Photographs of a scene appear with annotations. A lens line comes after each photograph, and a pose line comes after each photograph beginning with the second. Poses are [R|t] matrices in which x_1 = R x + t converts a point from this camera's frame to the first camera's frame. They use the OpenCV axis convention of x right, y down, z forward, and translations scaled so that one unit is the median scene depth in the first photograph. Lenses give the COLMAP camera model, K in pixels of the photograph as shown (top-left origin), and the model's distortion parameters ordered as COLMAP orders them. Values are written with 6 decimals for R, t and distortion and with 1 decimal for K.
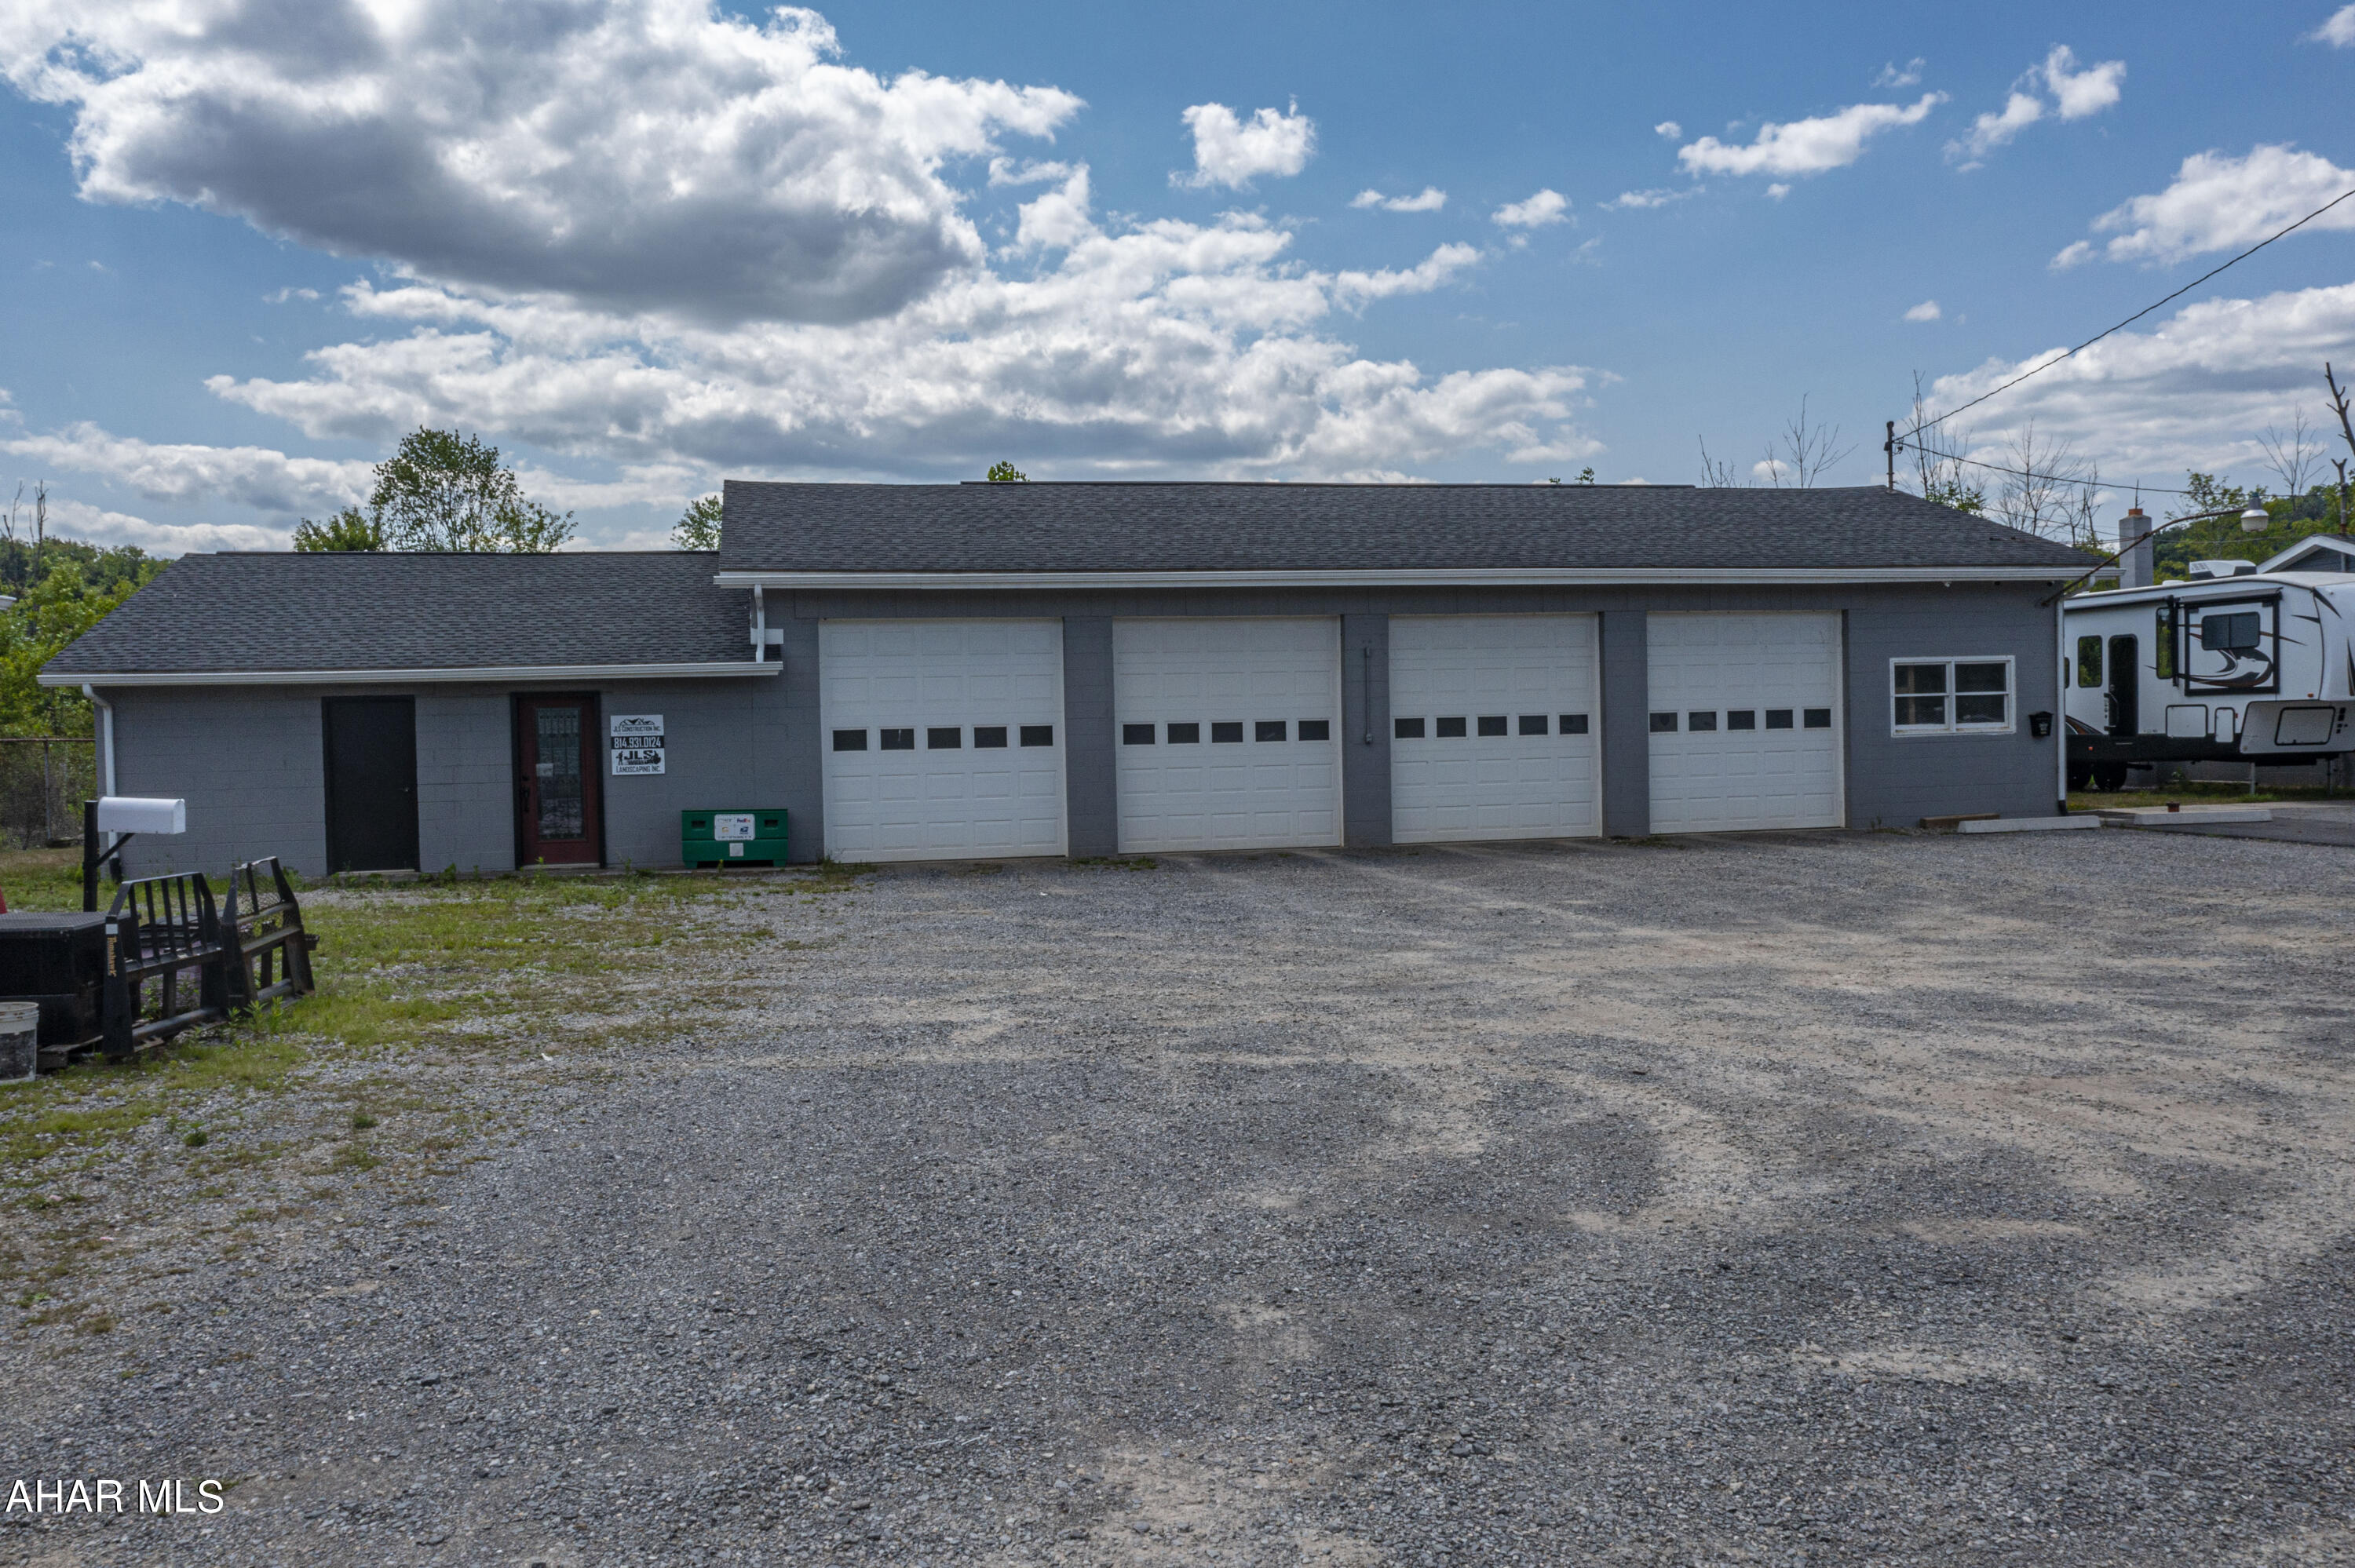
lens RADIAL K [[1848.0, 0, 1175.4], [0, 1848.0, 788.9], [0, 0, 1]] dist [-0.008229, 0.003535]
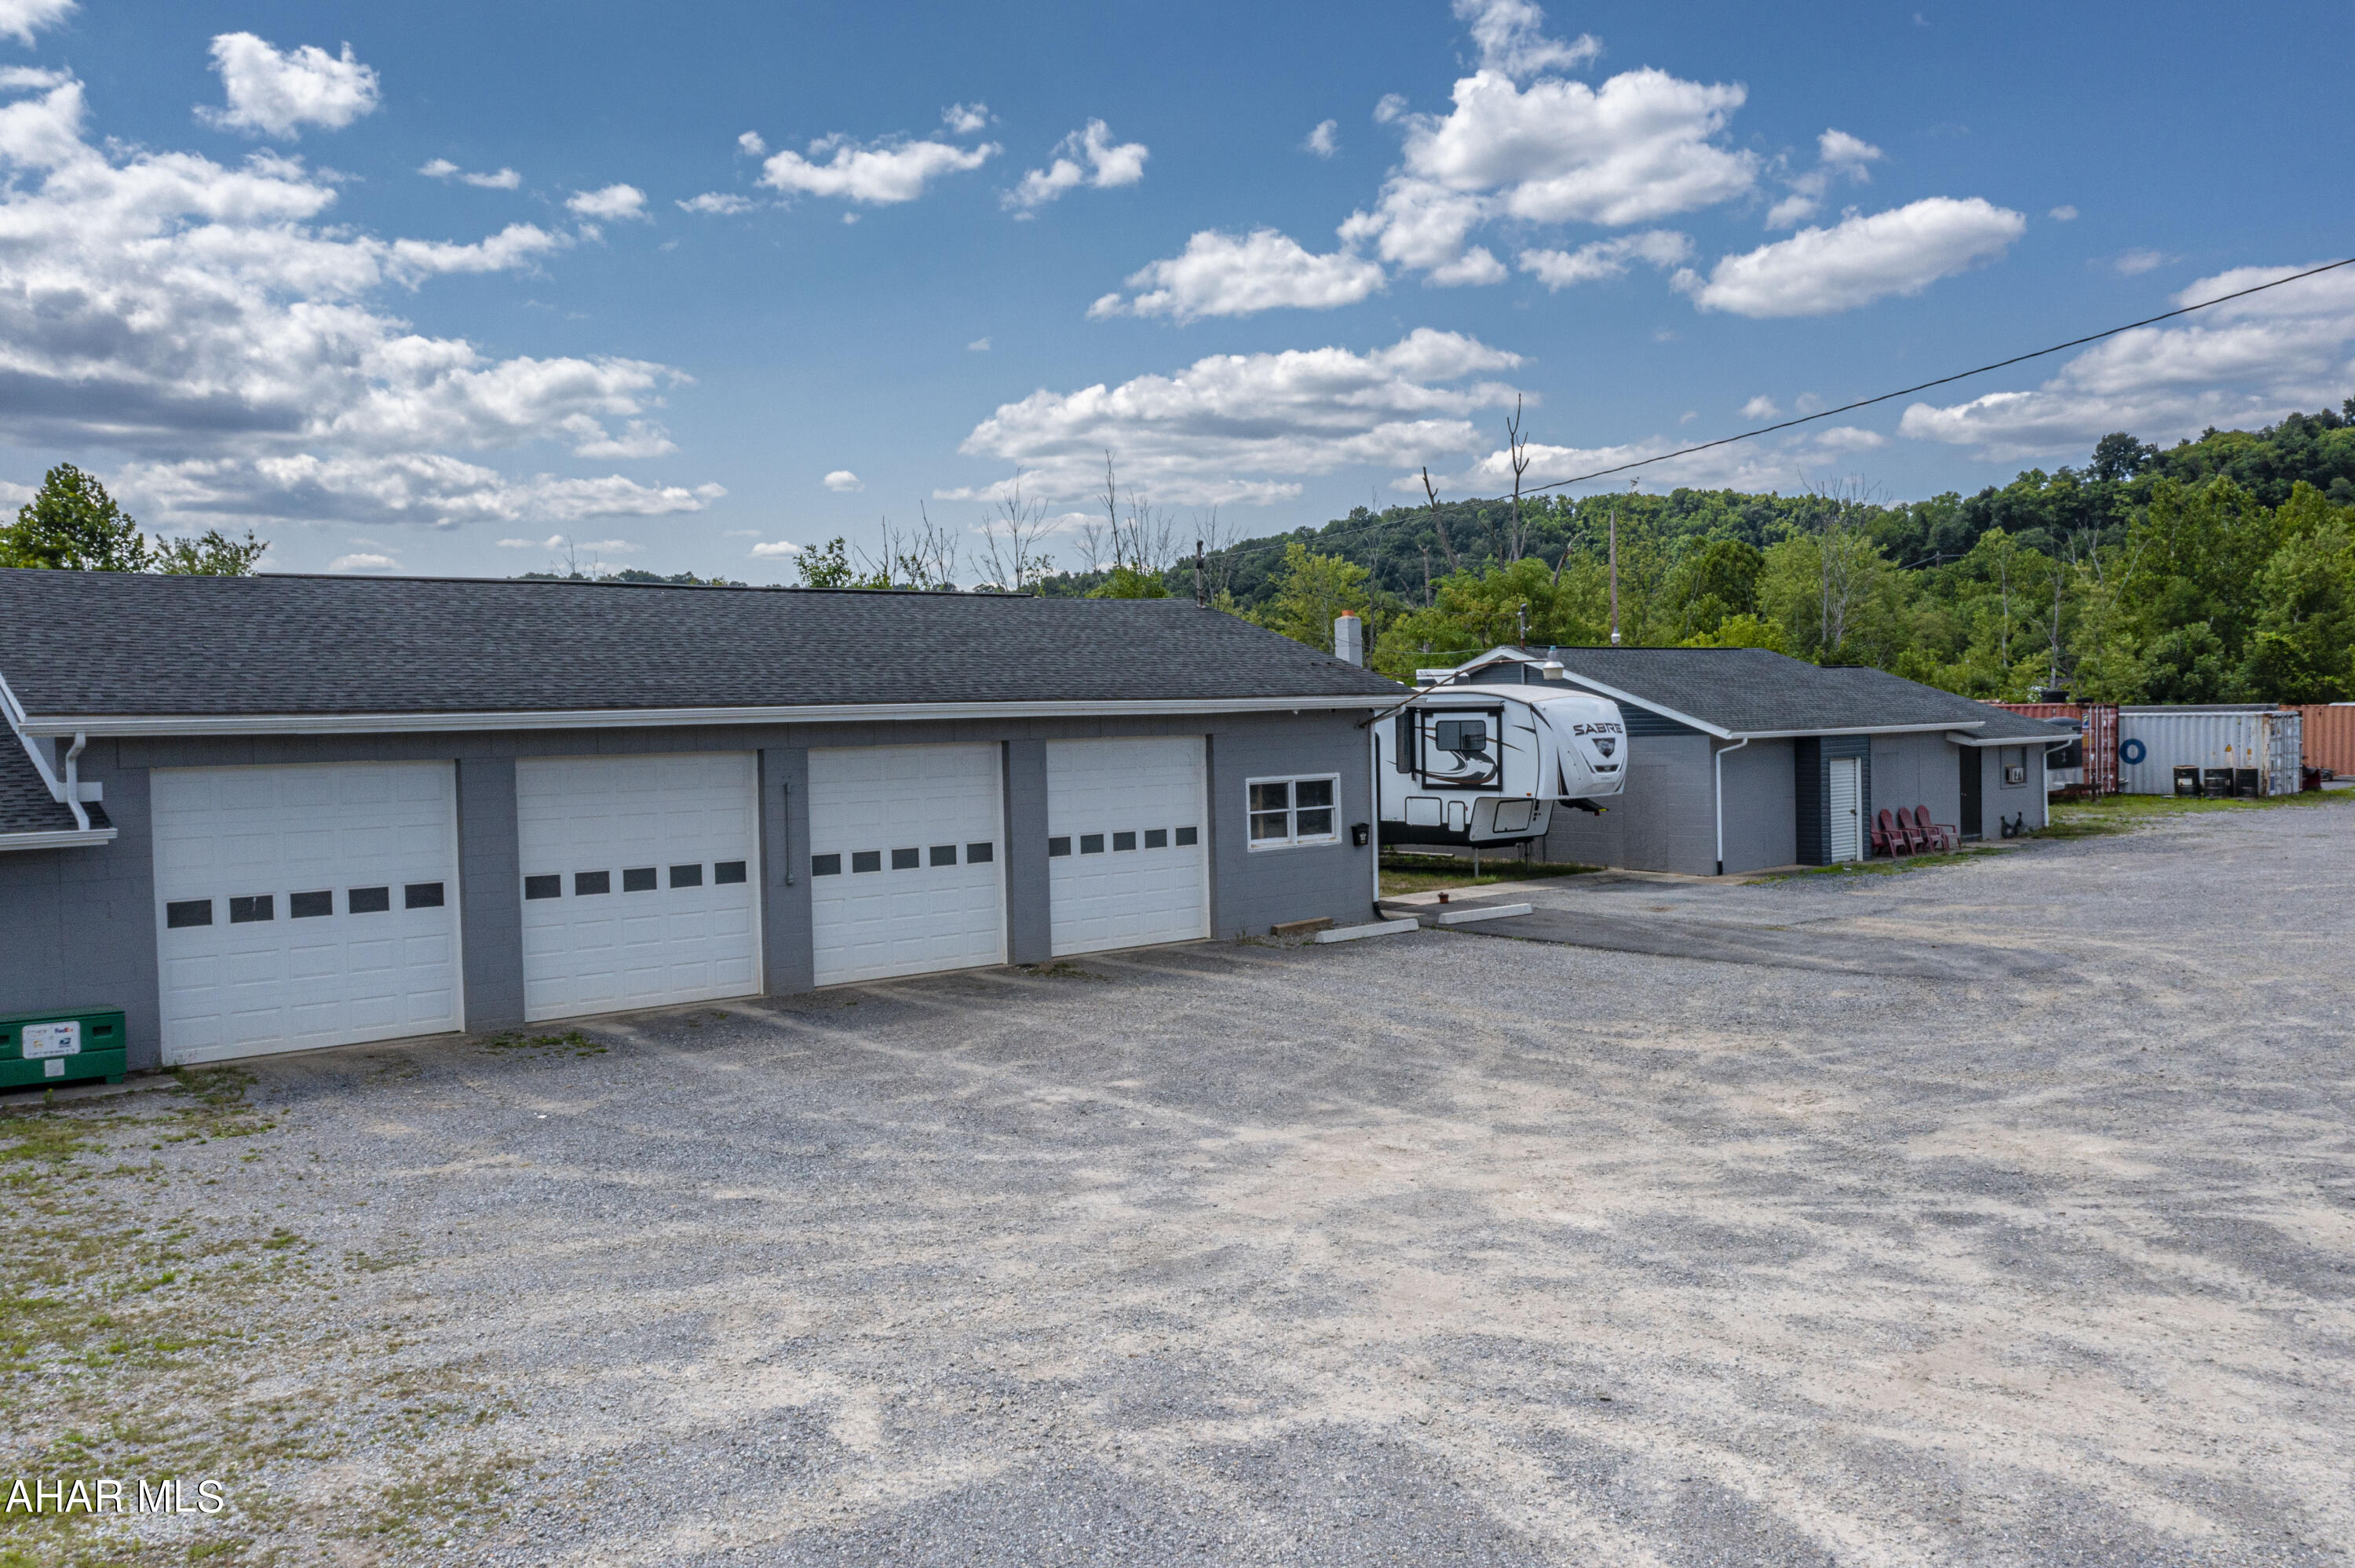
lens RADIAL K [[1848.0, 0, 1175.4], [0, 1848.0, 788.9], [0, 0, 1]] dist [-0.008229, 0.003535]
pose [[0.884876, -0.014389, 0.465605, -0.151438], [0.015320, 0.999881, 0.001785, -0.068001], [-0.465575, 0.005553, 0.884991, 0.068645]]
